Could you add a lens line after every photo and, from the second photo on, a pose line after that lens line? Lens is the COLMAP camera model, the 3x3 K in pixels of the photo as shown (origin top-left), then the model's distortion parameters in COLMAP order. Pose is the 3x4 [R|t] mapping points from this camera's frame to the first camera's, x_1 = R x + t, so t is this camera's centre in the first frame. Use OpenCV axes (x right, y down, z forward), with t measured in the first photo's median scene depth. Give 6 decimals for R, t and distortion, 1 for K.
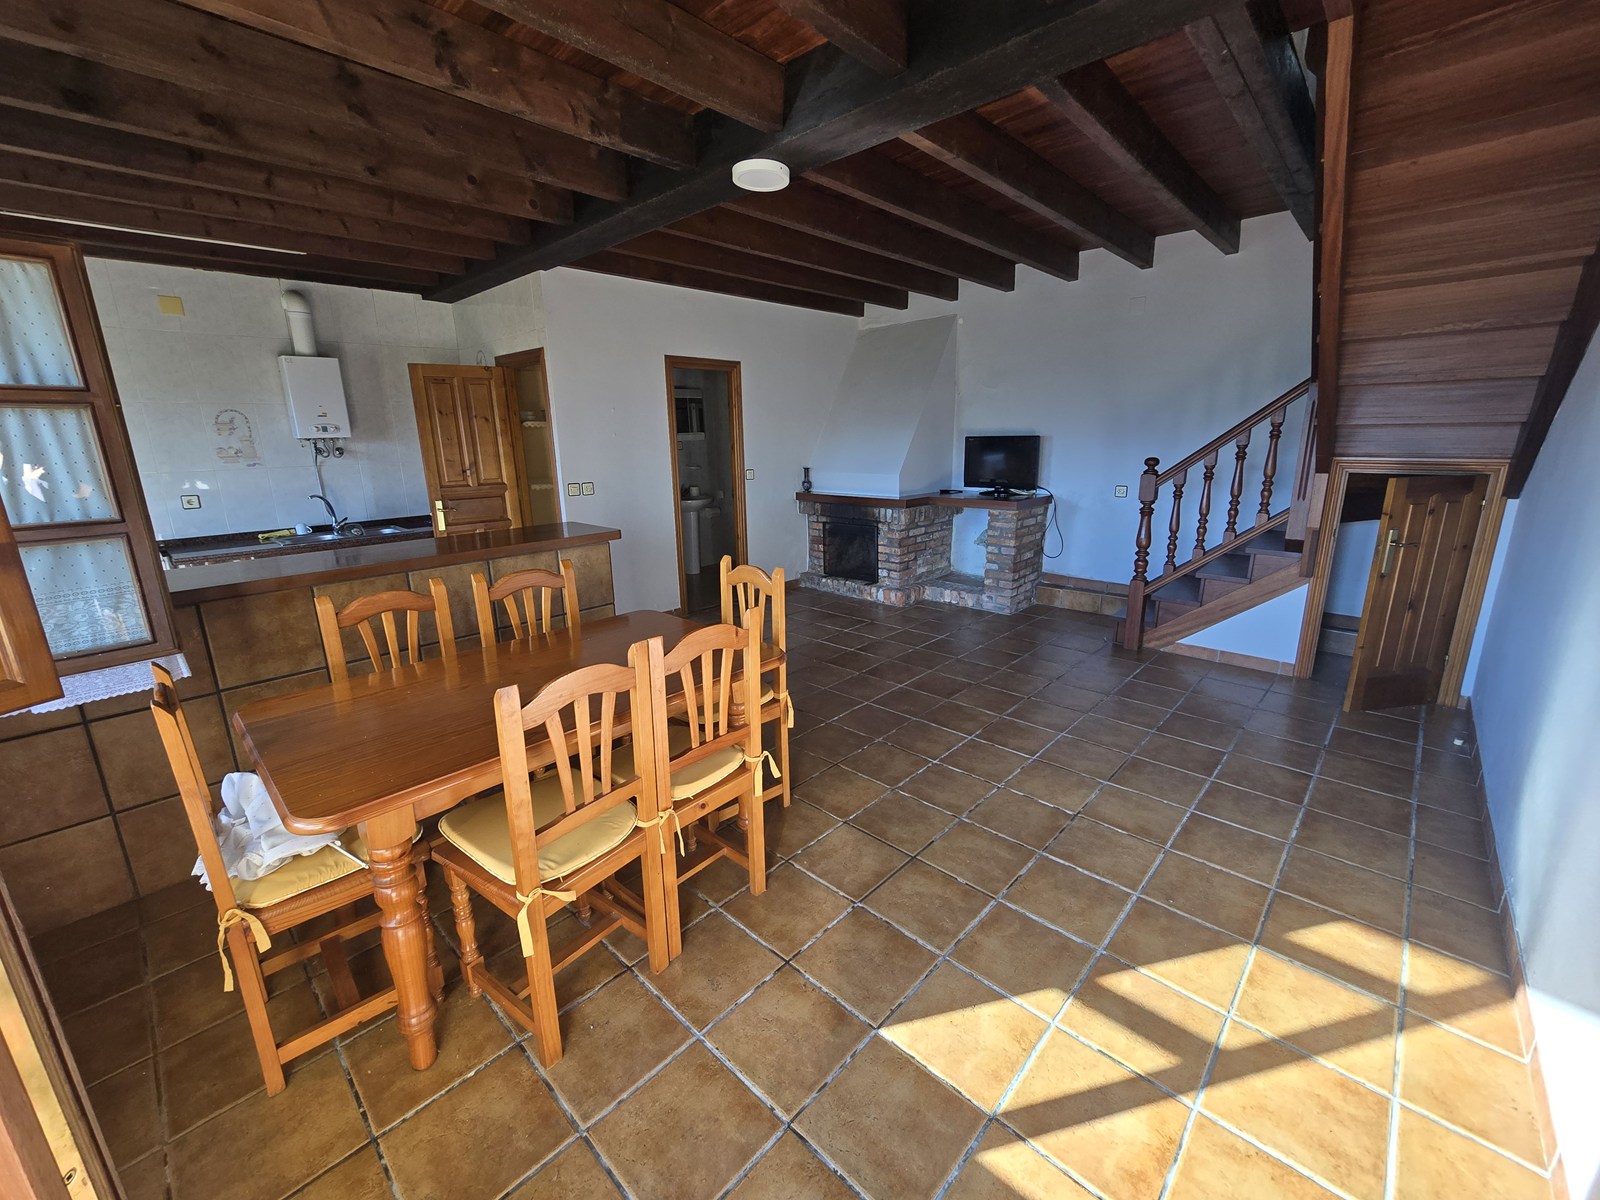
lens RADIAL K [[647.4, 0, 801.6], [0, 647.4, 595.9], [0, 0, 1]] dist [-0.002809, -0.000525]
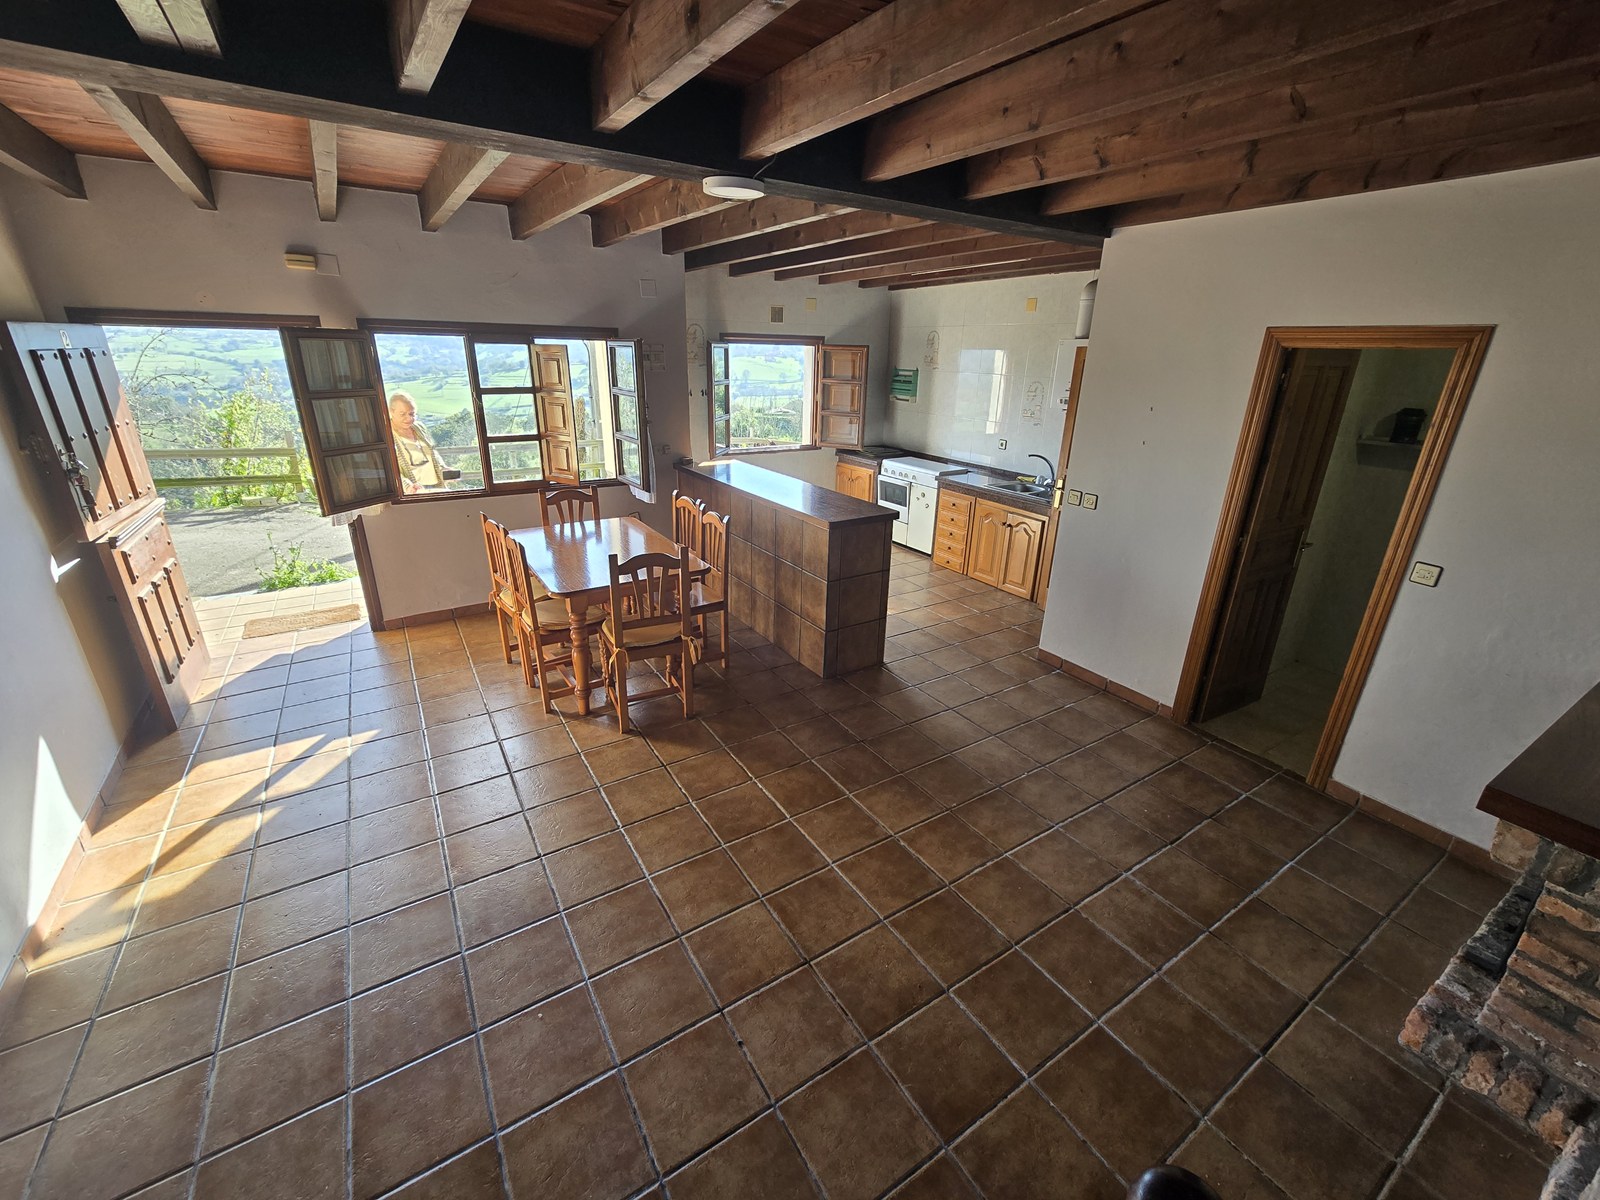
lens RADIAL K [[656.4, 0, 804.9], [0, 656.4, 594.5], [0, 0, 1]] dist [-0.001671, 0.000006]
pose [[-0.242401, 0.352956, -0.903694, 0.572662], [-0.256225, 0.875112, 0.410521, -0.320104], [0.935730, 0.331060, -0.121691, 0.820287]]
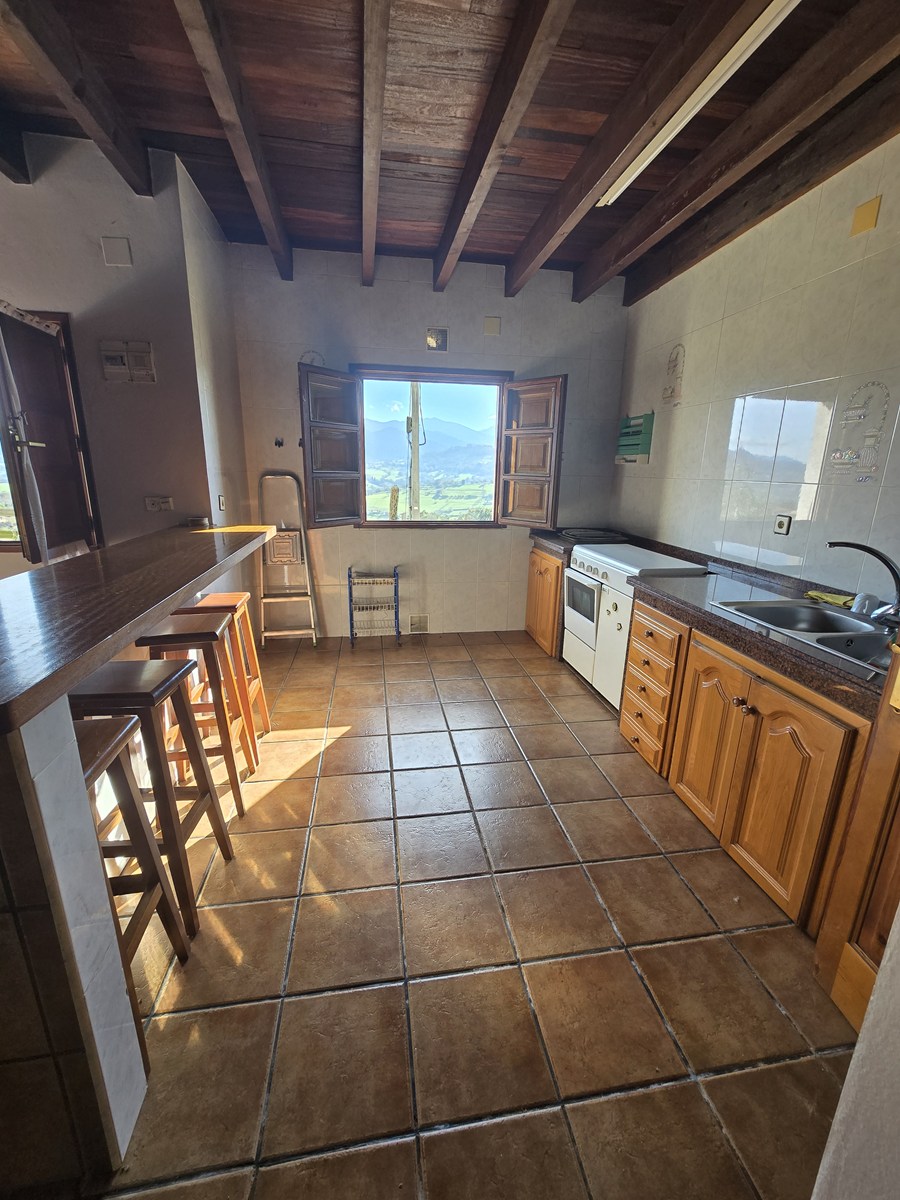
lens RADIAL K [[488.1, 0, 456.6], [0, 488.1, 600.5], [0, 0, 1]] dist [-0.004900, -0.000054]
pose [[-0.607899, 0.215080, -0.764329, -0.265396], [-0.202288, 0.888899, 0.411021, -0.207145], [0.767814, 0.404474, -0.496853, 0.961183]]
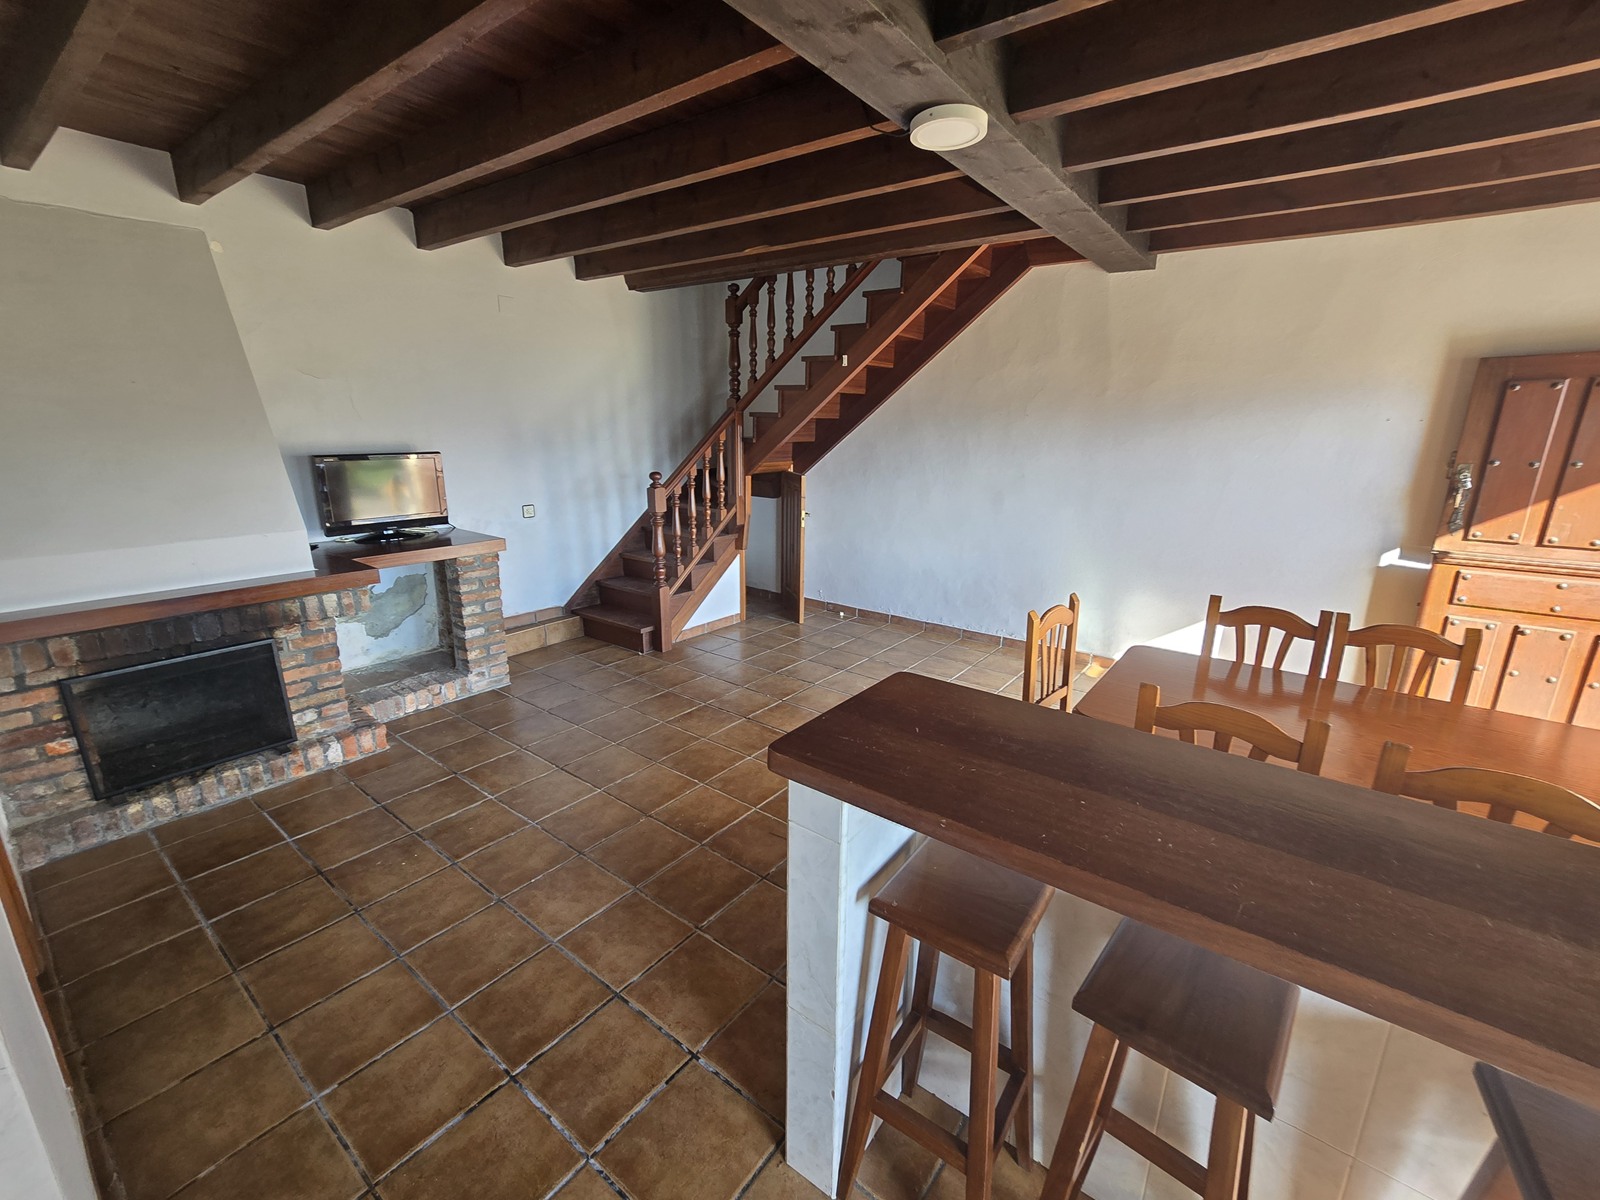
lens RADIAL K [[647.4, 0, 801.6], [0, 647.4, 595.9], [0, 0, 1]] dist [-0.002809, -0.000525]
pose [[-0.110740, -0.226368, 0.967726, -0.522403], [0.236493, 0.939744, 0.246885, -0.209381], [-0.965302, 0.256200, -0.050533, 0.786435]]
